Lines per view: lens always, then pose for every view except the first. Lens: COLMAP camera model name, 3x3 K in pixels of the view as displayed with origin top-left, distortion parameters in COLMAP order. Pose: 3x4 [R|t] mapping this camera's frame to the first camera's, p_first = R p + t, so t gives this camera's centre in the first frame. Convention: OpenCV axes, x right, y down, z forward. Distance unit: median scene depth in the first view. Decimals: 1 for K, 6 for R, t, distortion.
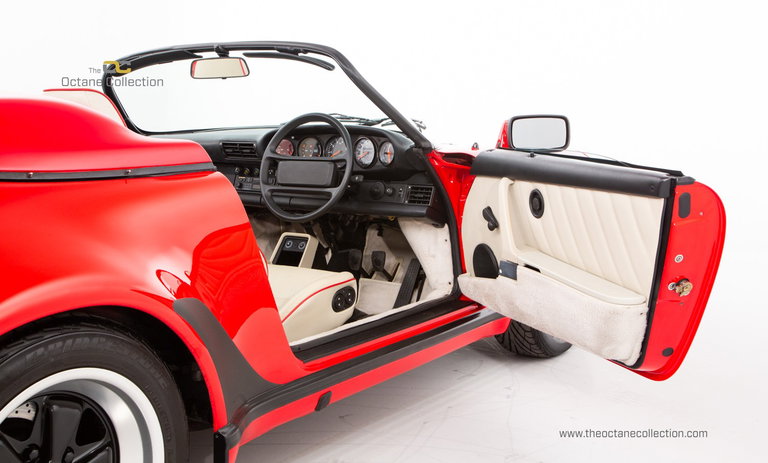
lens RADIAL K [[960.4, 0, 384.3], [0, 960.4, 209.5], [0, 0, 1]] dist [0.160971, 0.000026]
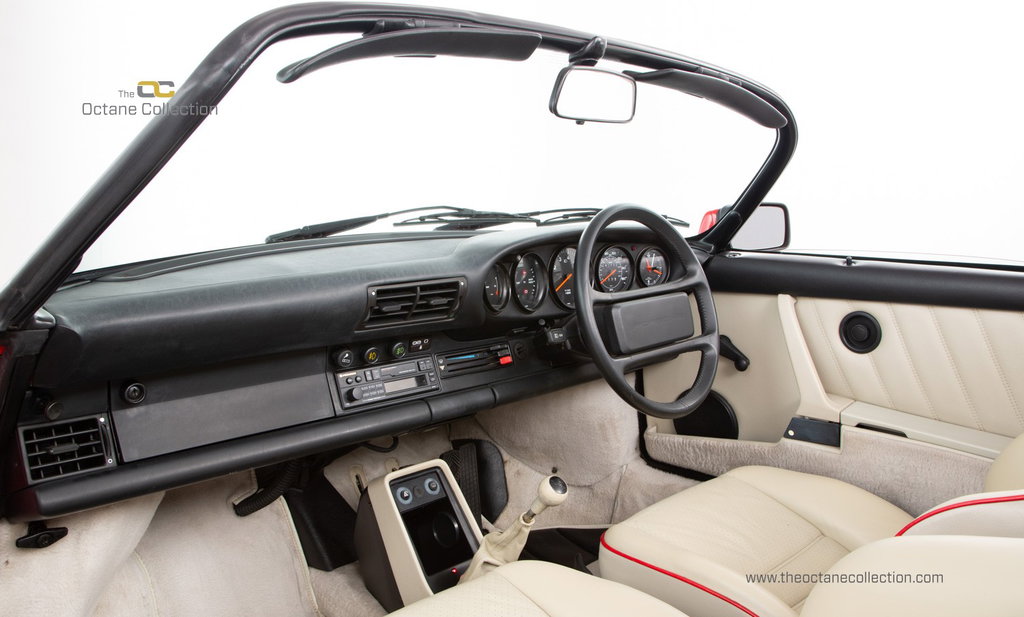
lens RADIAL K [[865.0, 0, 511.8], [0, 865.0, 340.0], [0, 0, 1]] dist [-0.034662, 0.004343]
pose [[0.152035, -0.169449, 0.973741, -0.538654], [0.107906, 0.982151, 0.154064, -0.105680], [-0.982467, 0.081650, 0.167606, 0.980774]]
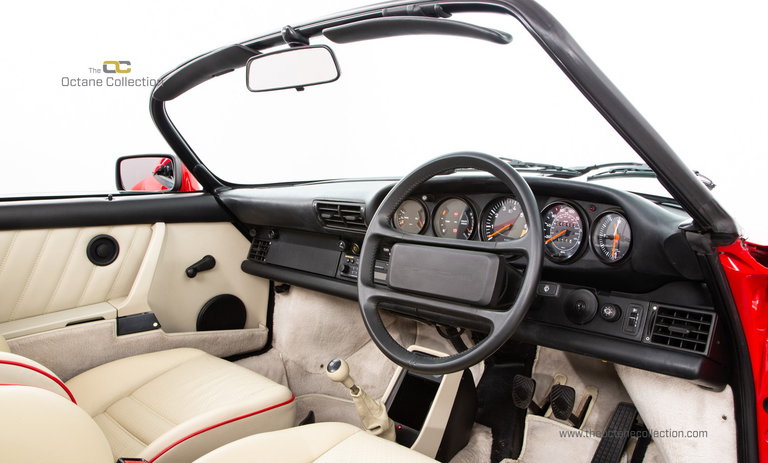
lens RADIAL K [[648.8, 0, 383.9], [0, 648.8, 255.1], [0, 0, 1]] dist [-0.034662, 0.004343]
pose [[0.978989, 0.036524, -0.200613, -0.042618], [-0.029756, 0.998885, 0.036648, -0.057028], [0.201728, -0.029908, 0.978985, 0.650621]]
